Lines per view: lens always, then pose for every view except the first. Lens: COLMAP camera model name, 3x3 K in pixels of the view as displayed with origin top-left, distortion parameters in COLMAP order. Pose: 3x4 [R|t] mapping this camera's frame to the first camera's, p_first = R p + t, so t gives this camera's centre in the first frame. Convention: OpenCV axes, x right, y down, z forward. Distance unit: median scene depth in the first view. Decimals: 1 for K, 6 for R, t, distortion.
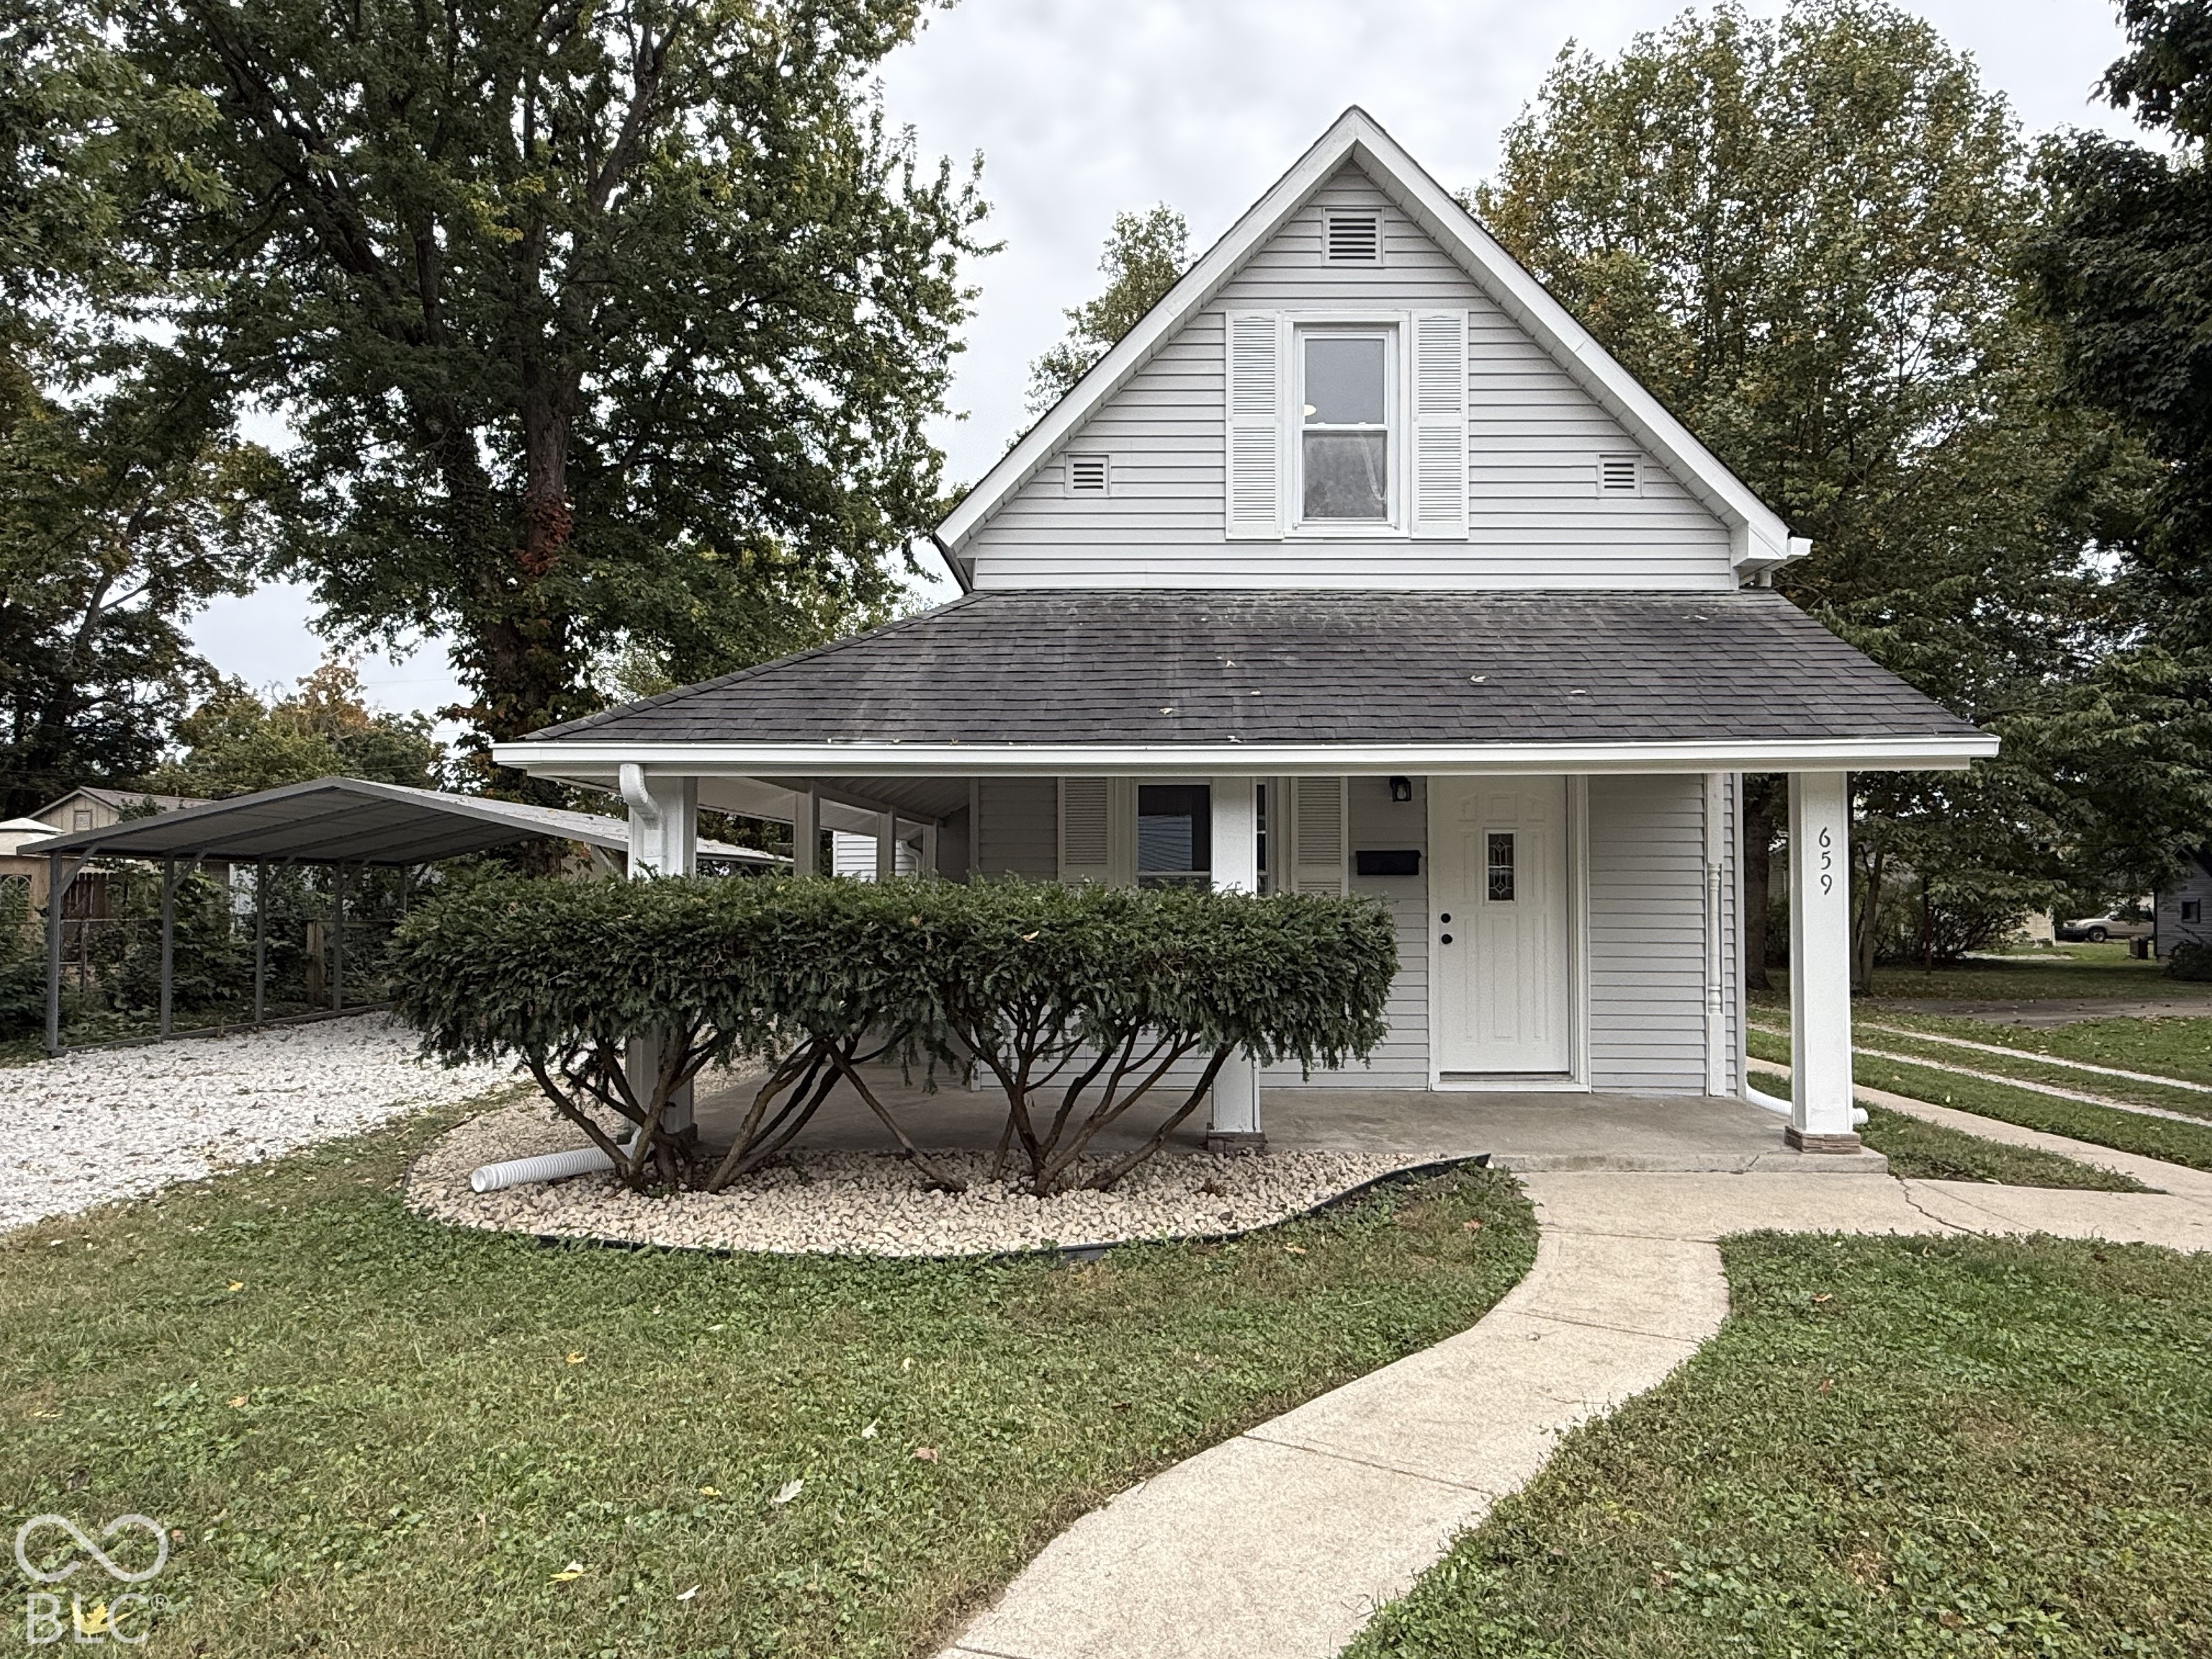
lens RADIAL K [[1386.6, 0, 1107.6], [0, 1386.6, 837.1], [0, 0, 1]] dist [-0.001601, -0.001187]
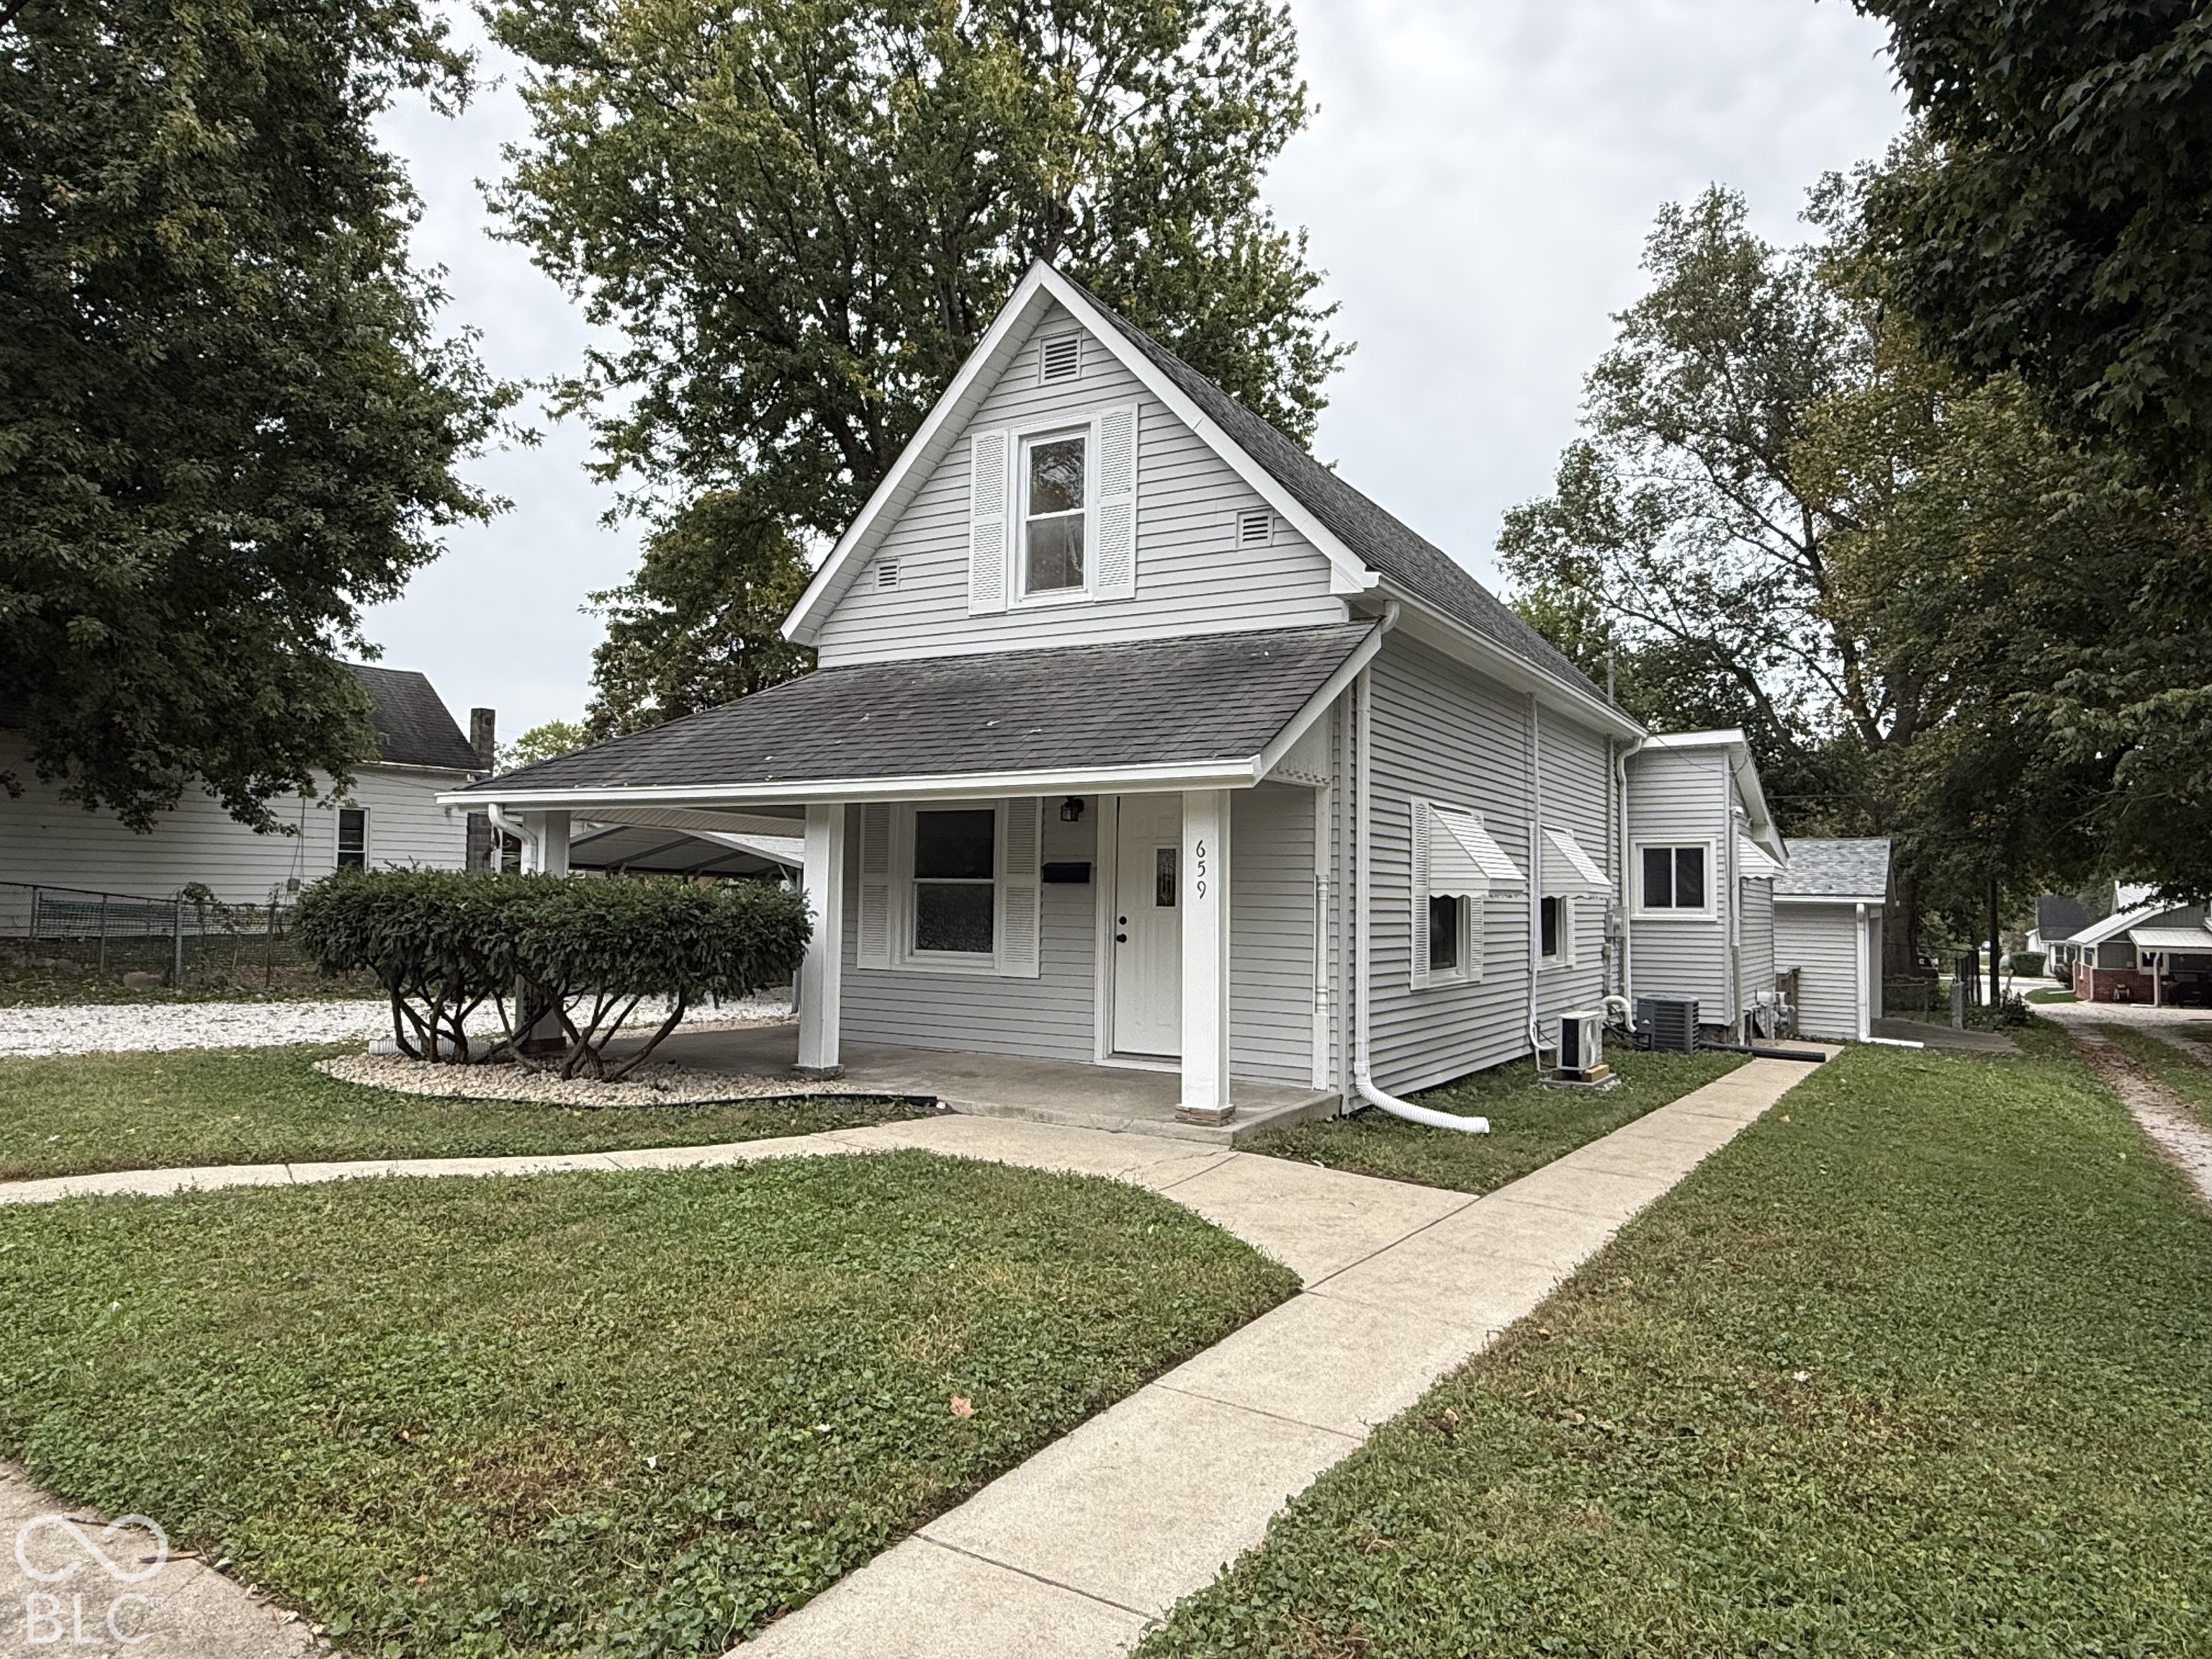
lens RADIAL K [[1386.6, 0, 1107.5], [0, 1386.6, 831.7], [0, 0, 1]] dist [-0.001601, -0.001187]
pose [[0.868877, -0.007655, -0.494968, 0.817340], [-0.003599, 0.999756, -0.021780, 0.008974], [0.495014, 0.020705, 0.868638, -0.028819]]
